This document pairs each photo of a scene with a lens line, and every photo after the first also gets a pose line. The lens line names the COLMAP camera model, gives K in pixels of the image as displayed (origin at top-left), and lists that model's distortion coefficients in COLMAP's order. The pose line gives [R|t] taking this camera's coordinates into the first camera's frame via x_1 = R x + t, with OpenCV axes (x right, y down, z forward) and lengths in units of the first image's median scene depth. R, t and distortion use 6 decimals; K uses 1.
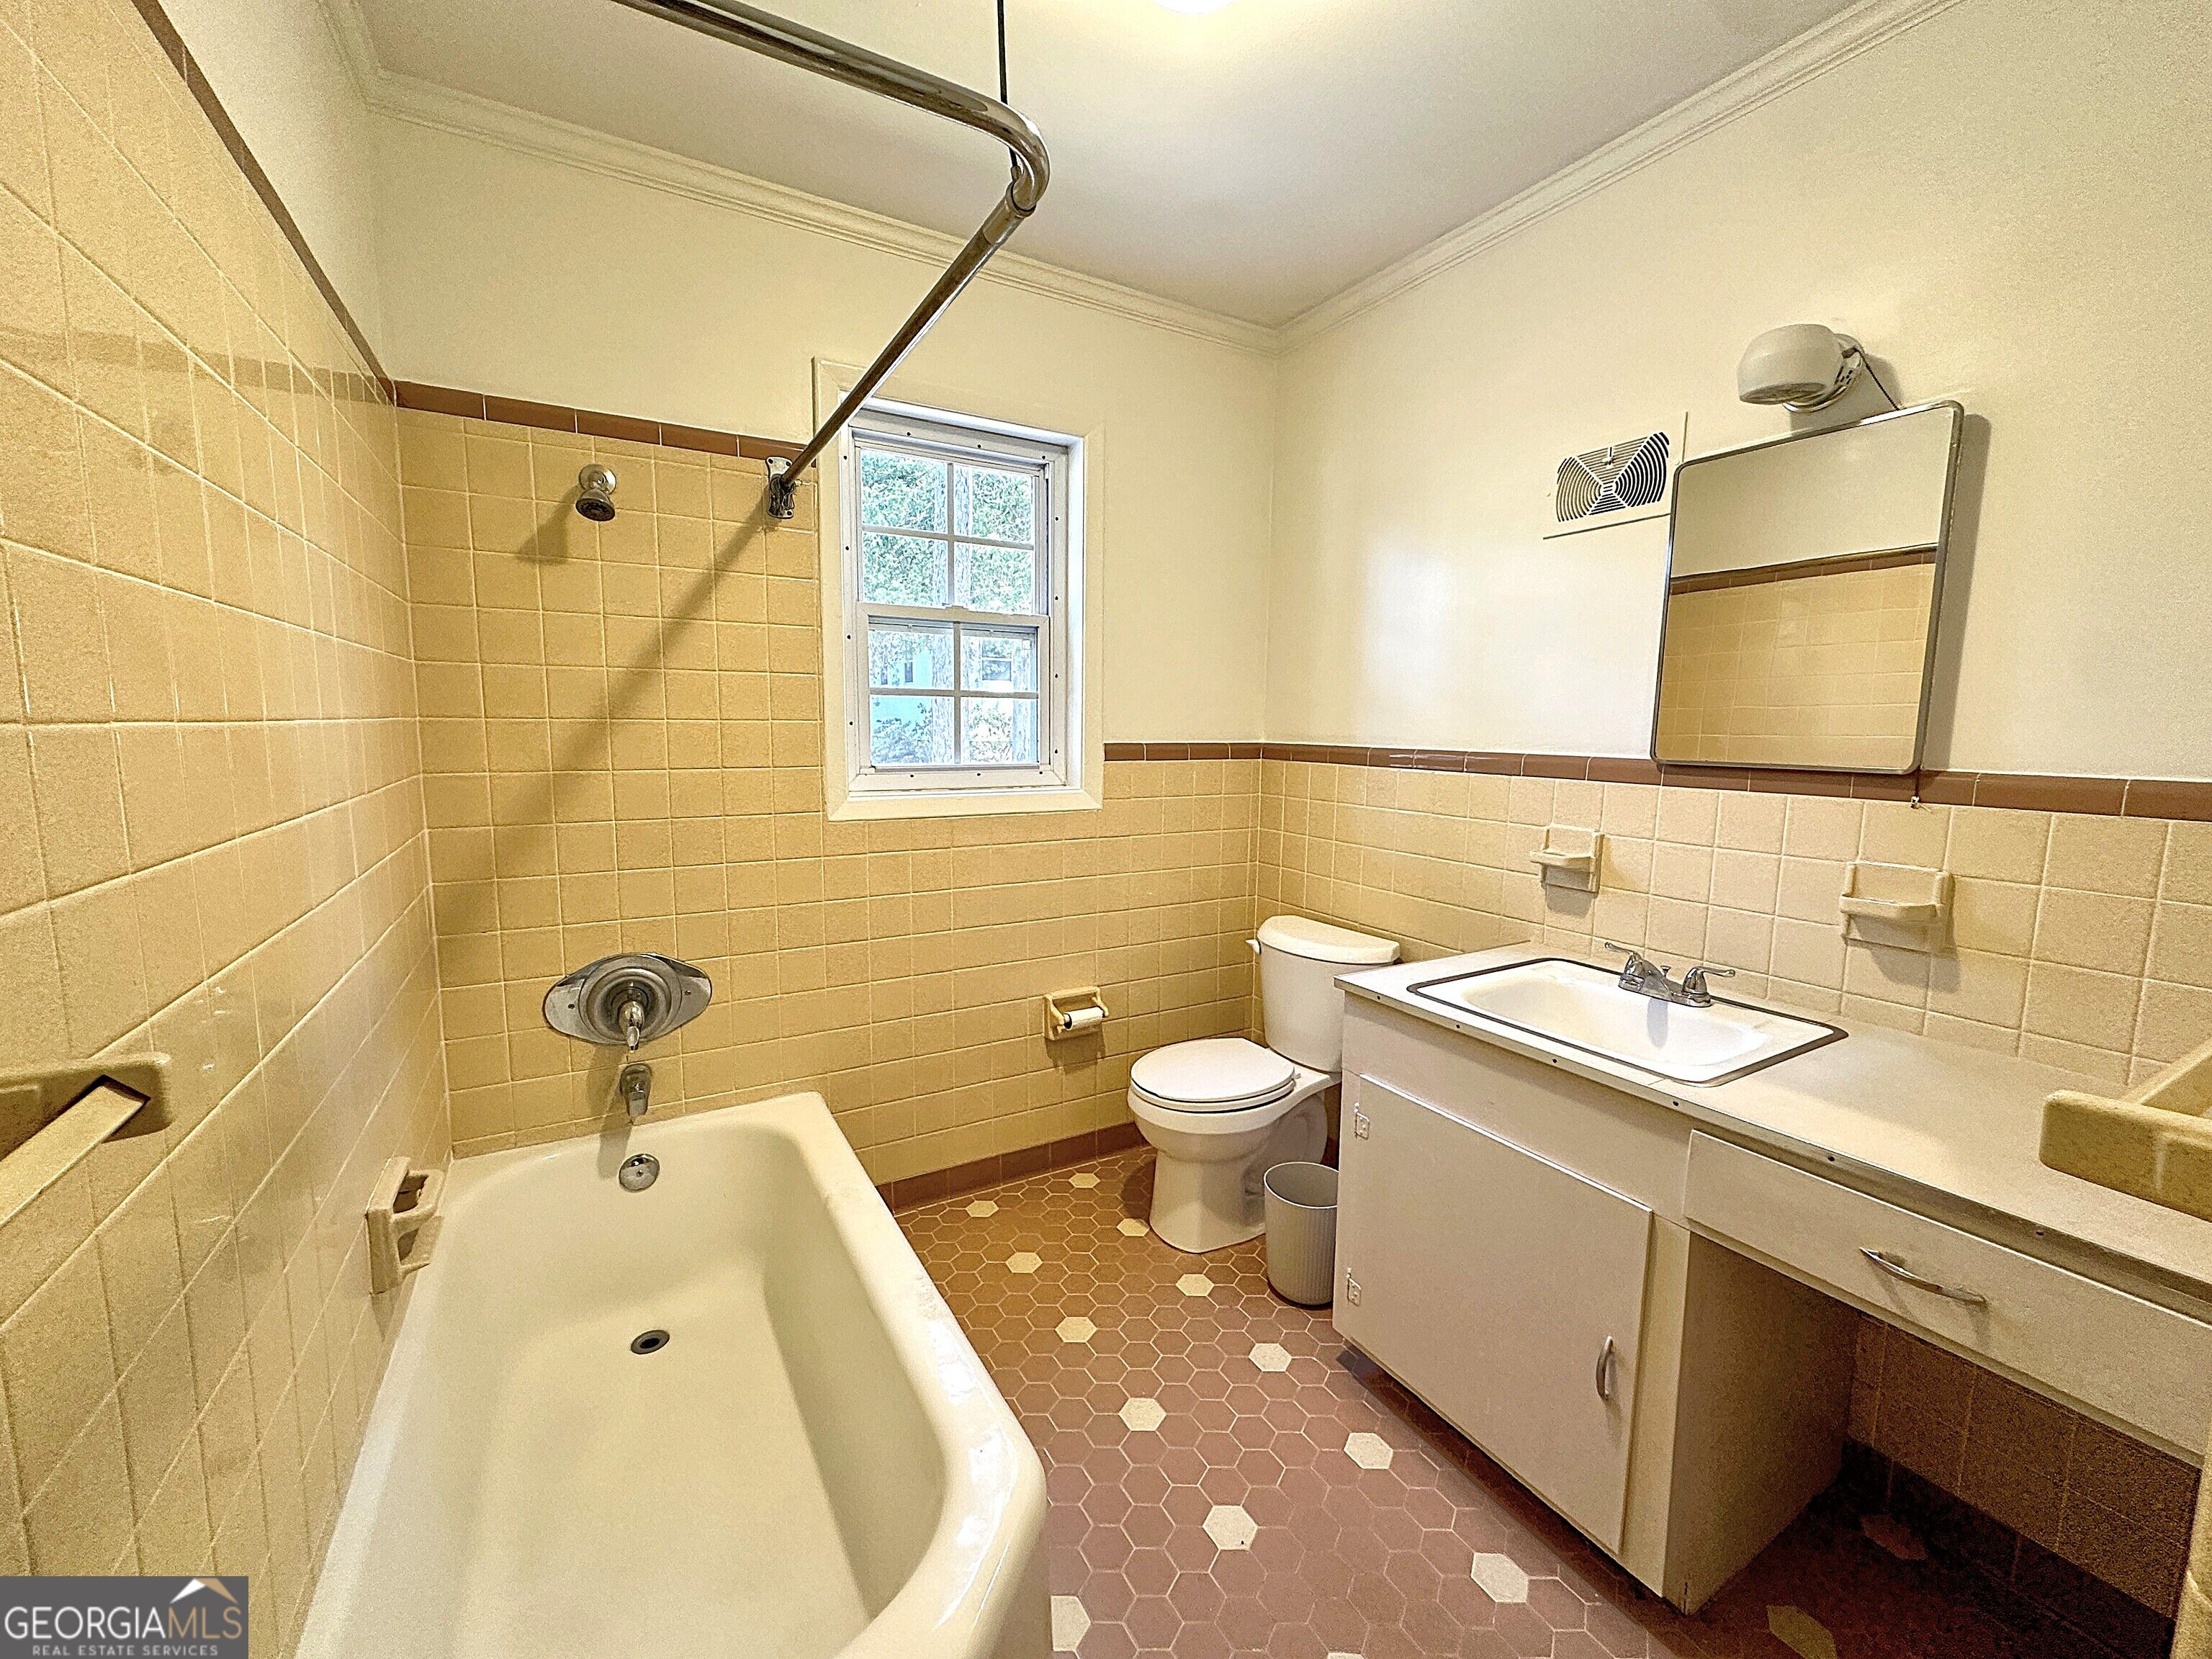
lens RADIAL K [[885.9, 0, 1100.6], [0, 885.9, 826.0], [0, 0, 1]] dist [0.000610, -0.000452]
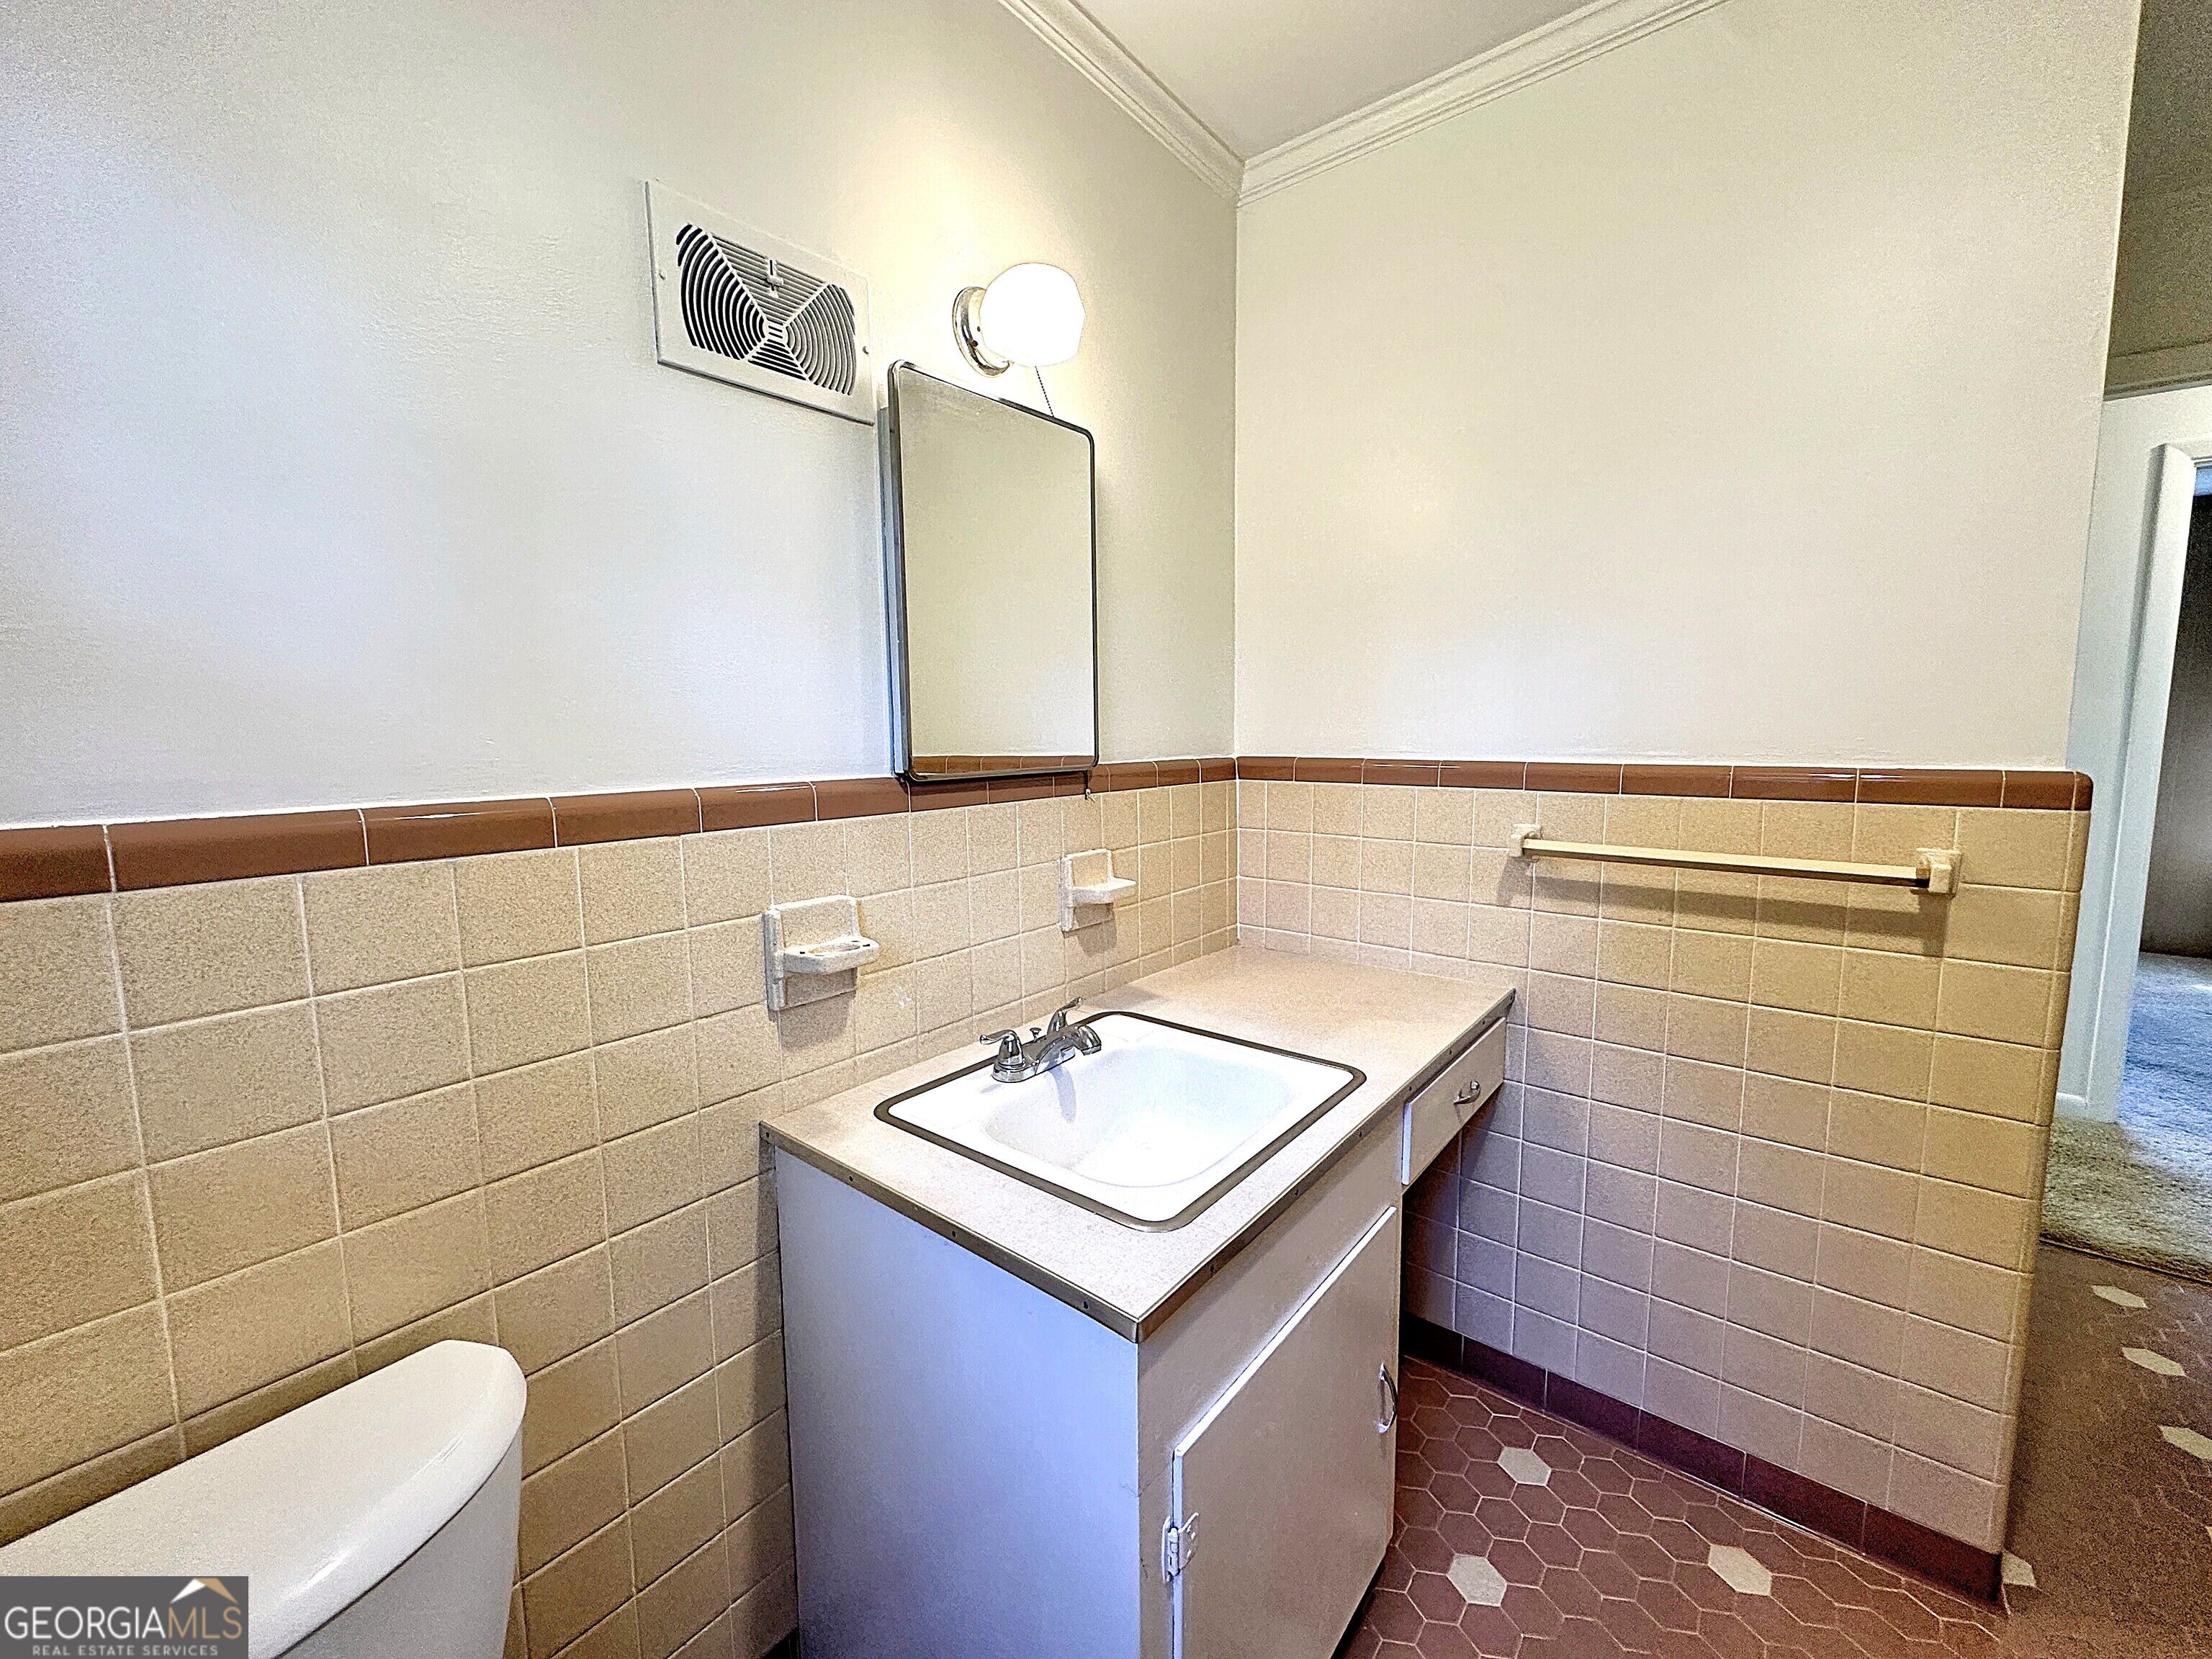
lens RADIAL K [[885.9, 0, 1107.3], [0, 885.9, 832.3], [0, 0, 1]] dist [0.000610, -0.000452]
pose [[-0.373214, -0.113082, 0.920828, -0.095406], [0.119486, 0.978419, 0.168583, -0.129156], [-0.920019, 0.172944, -0.351648, 1.084293]]
